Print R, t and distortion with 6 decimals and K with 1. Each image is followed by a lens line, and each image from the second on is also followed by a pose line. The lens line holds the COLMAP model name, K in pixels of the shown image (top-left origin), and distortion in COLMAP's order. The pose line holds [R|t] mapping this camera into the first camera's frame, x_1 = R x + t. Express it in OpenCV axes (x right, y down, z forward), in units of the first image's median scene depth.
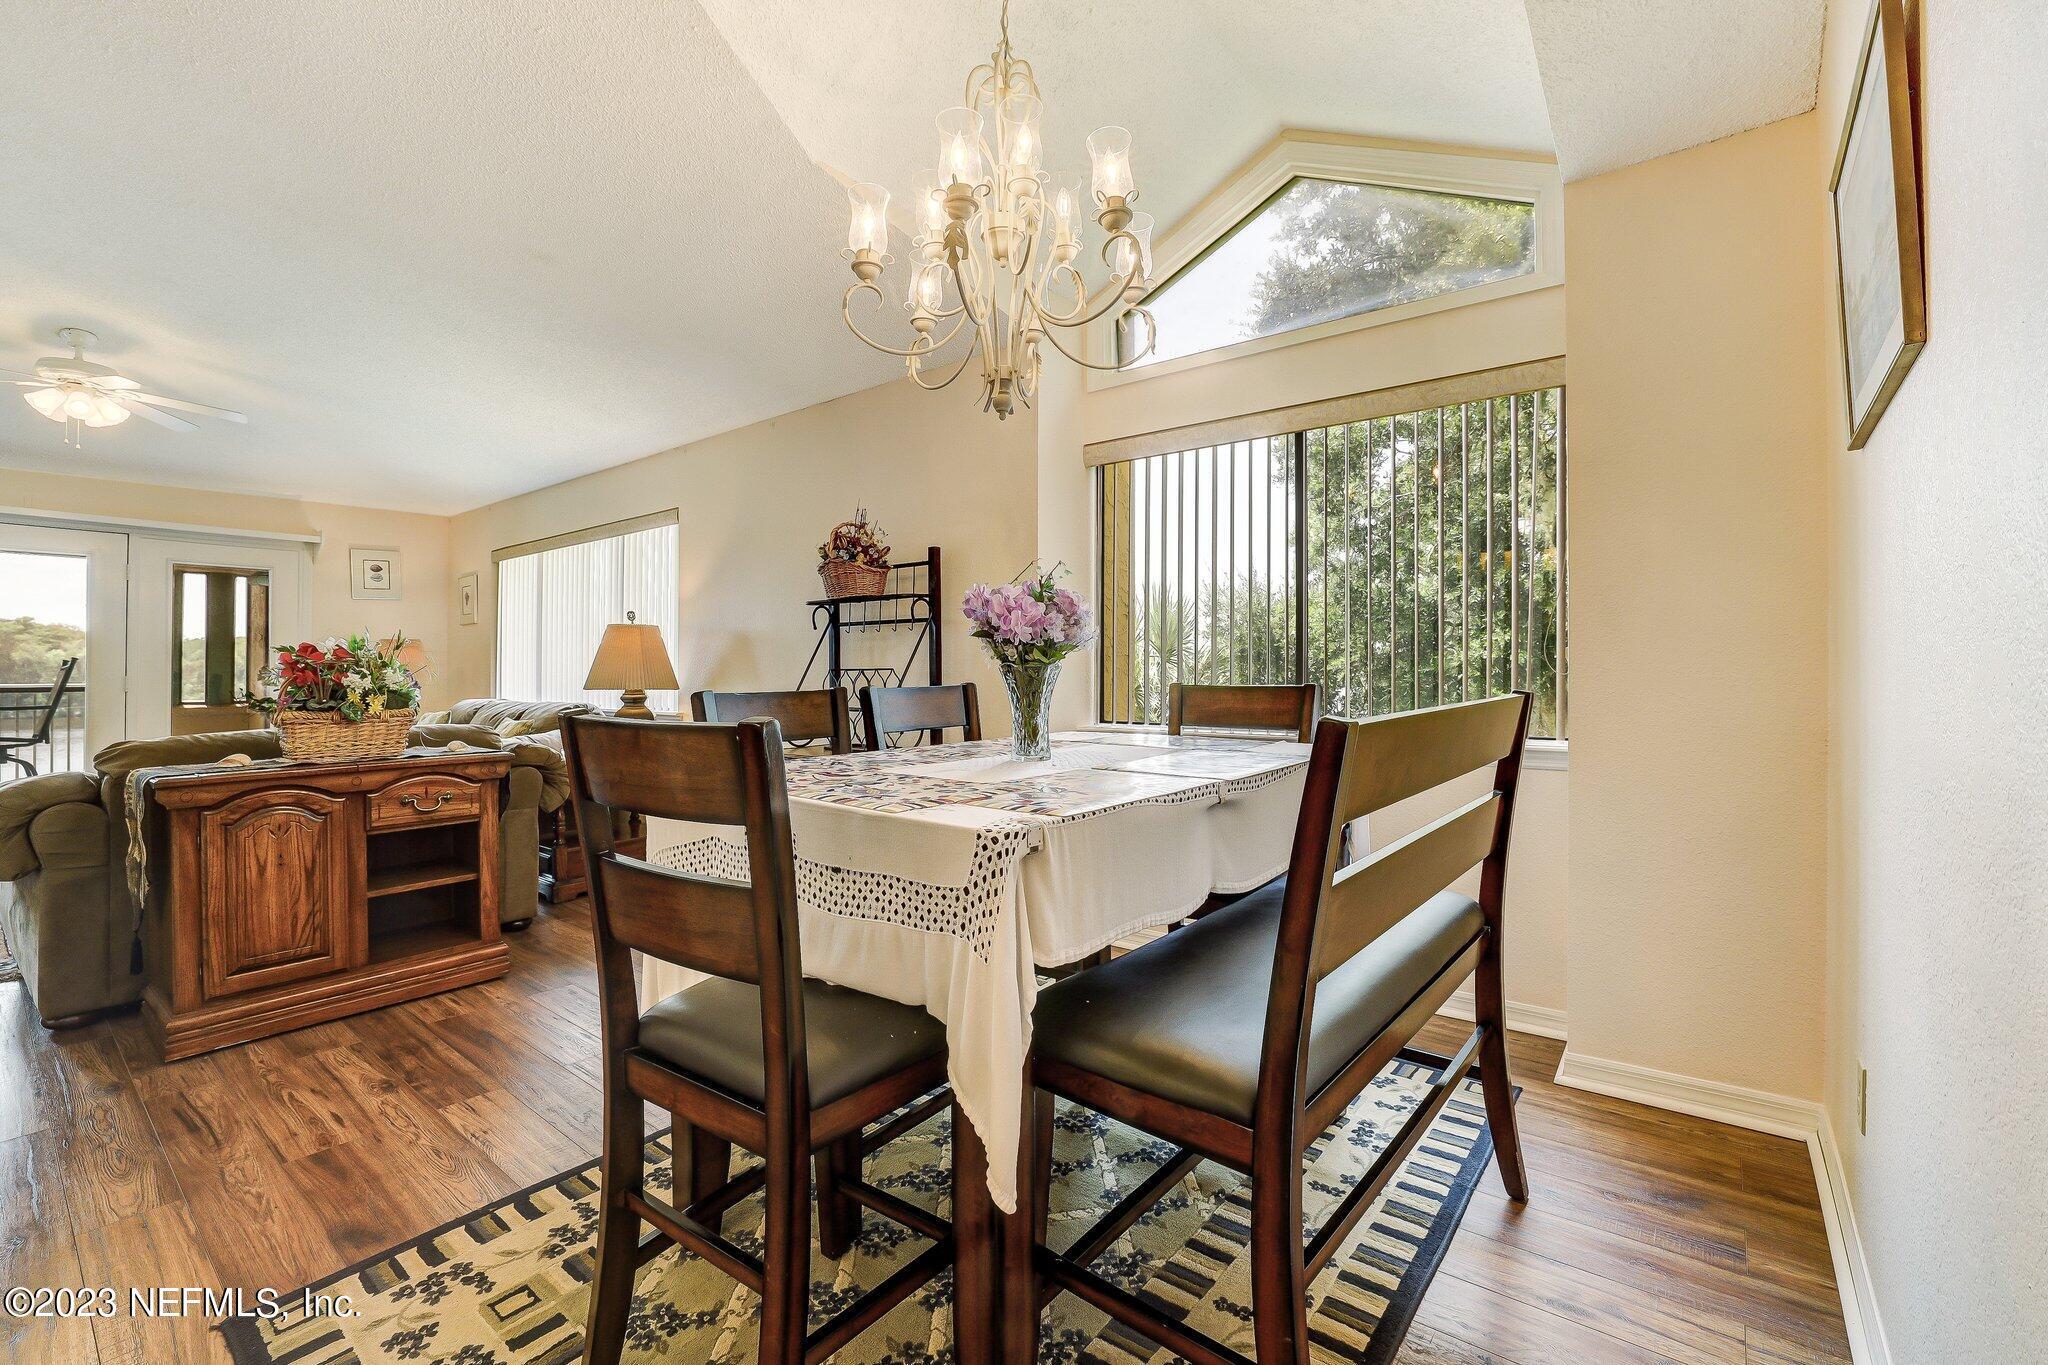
lens RADIAL K [[892.9, 0, 1013.4], [0, 892.9, 679.1], [0, 0, 1]] dist [-0.020313, 0.005437]
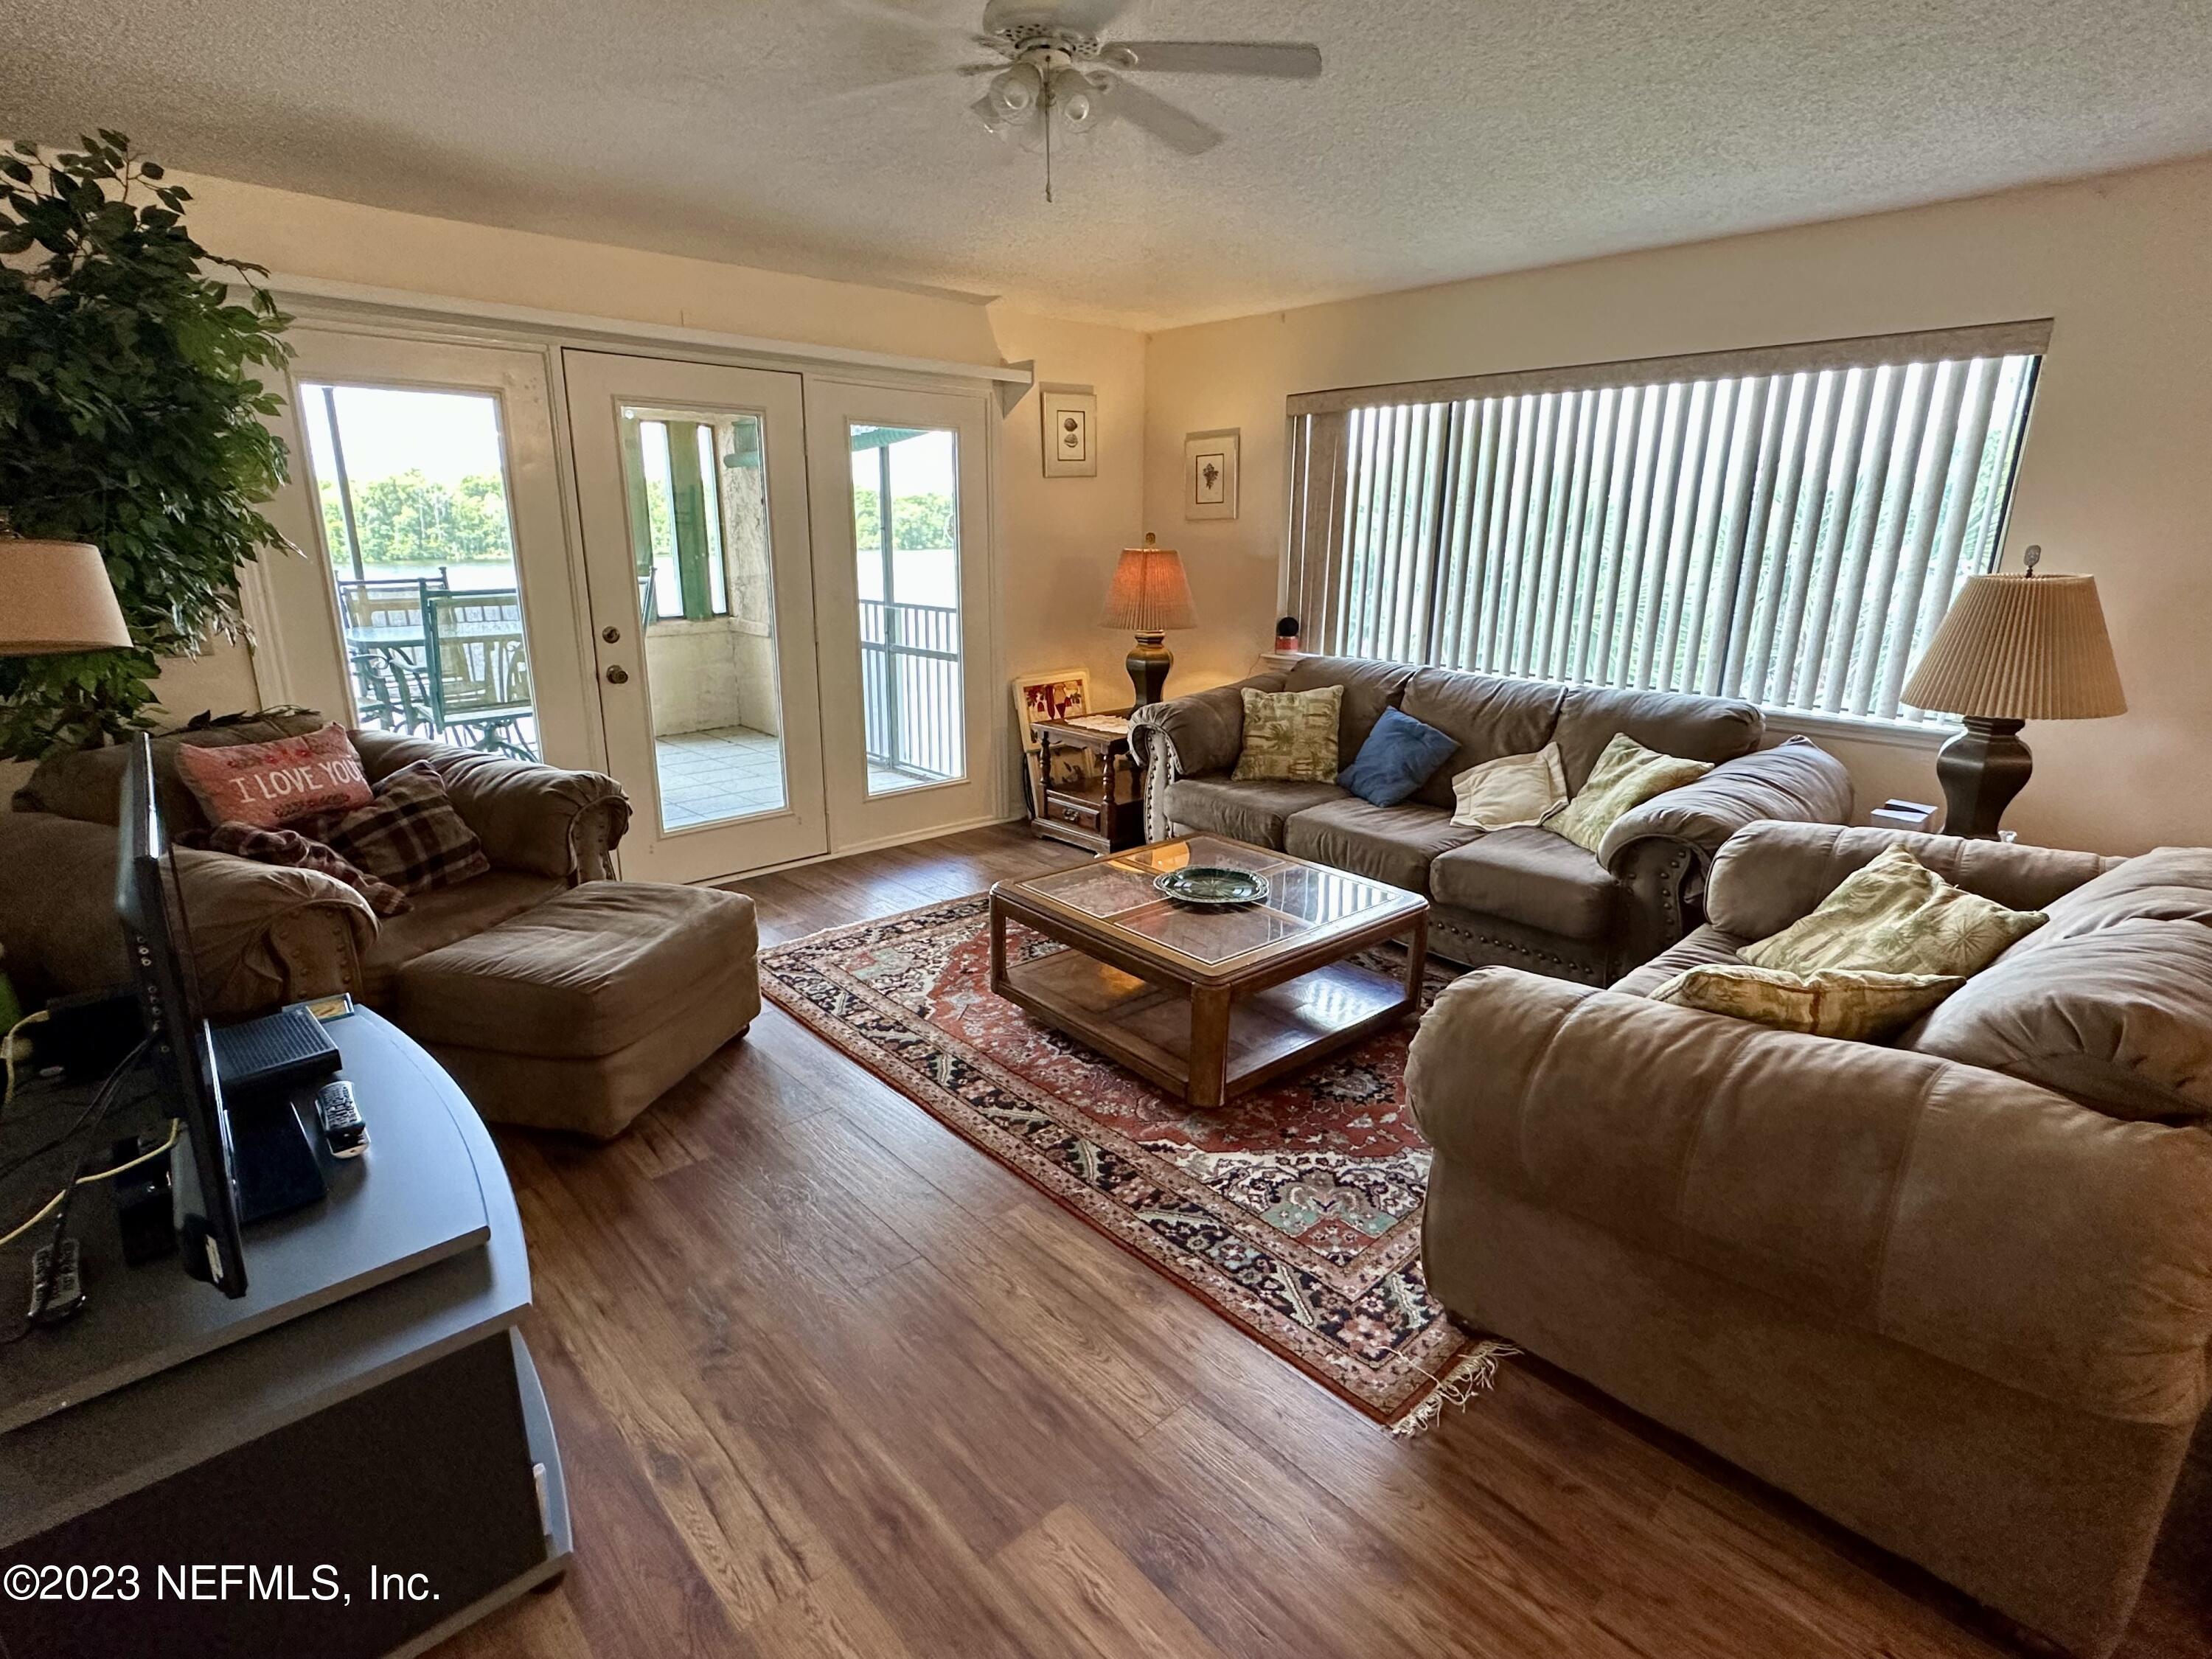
lens RADIAL K [[1074.3, 0, 1085.7], [0, 1074.3, 818.9], [0, 0, 1]] dist [0.012087, -0.001697]
pose [[0.990889, 0.048432, -0.125668, -0.933198], [-0.015015, 0.967011, 0.254290, -0.078781], [0.133838, -0.250087, 0.958929, 0.336604]]
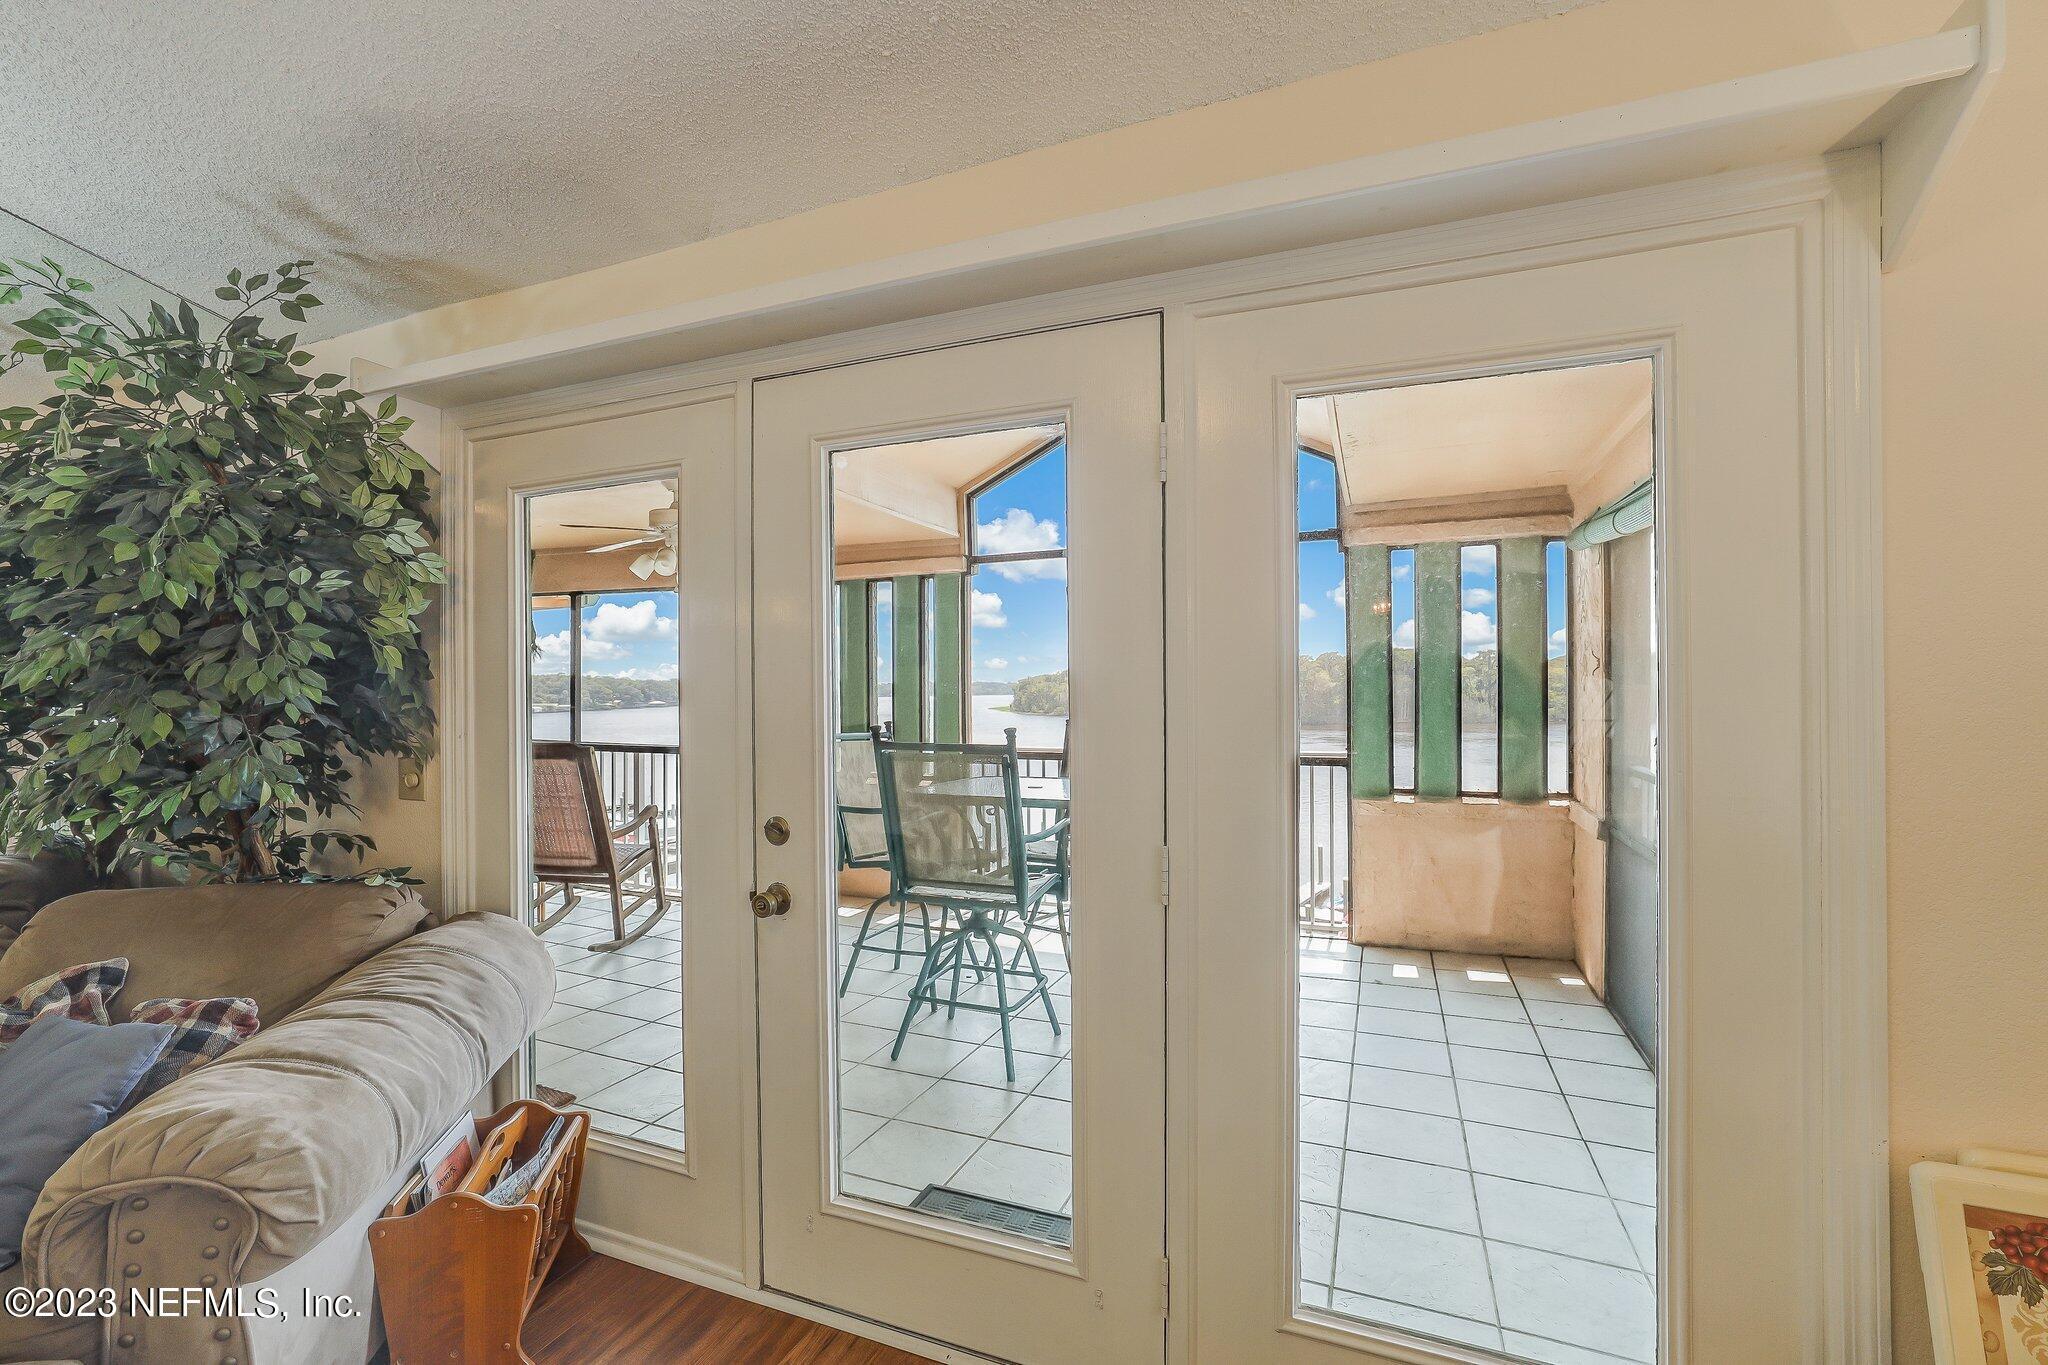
lens RADIAL K [[892.9, 0, 1034.3], [0, 892.9, 684.3], [0, 0, 1]] dist [-0.020313, 0.005437]
pose [[0.295489, -0.001115, -0.955345, -0.996005], [-0.008919, 0.999953, -0.003925, -0.062678], [0.955304, 0.009680, 0.295465, 1.157820]]
